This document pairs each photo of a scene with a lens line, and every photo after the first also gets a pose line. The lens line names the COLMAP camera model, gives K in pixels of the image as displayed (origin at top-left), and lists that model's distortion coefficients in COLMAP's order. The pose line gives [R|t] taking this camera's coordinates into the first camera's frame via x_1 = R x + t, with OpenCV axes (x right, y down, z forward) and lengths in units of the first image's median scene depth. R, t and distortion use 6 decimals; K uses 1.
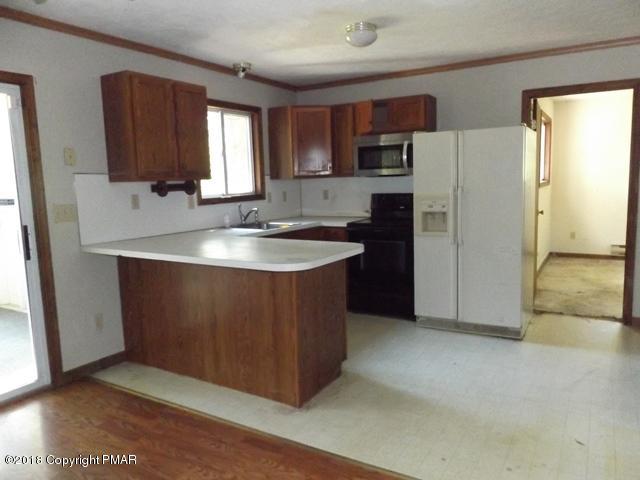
lens RADIAL K [[479.3, 0, 320.9], [0, 479.3, 238.6], [0, 0, 1]] dist [0.000736, -0.001914]
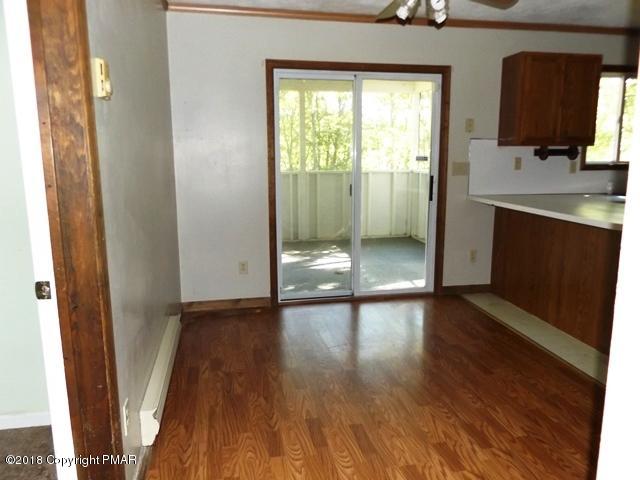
lens RADIAL K [[479.3, 0, 320.9], [0, 479.3, 238.6], [0, 0, 1]] dist [0.000736, -0.001914]
pose [[0.671656, 0.159761, -0.723432, 0.182027], [-0.109326, 0.987155, 0.116500, 0.022879], [0.732752, 0.000841, 0.680495, -0.168740]]
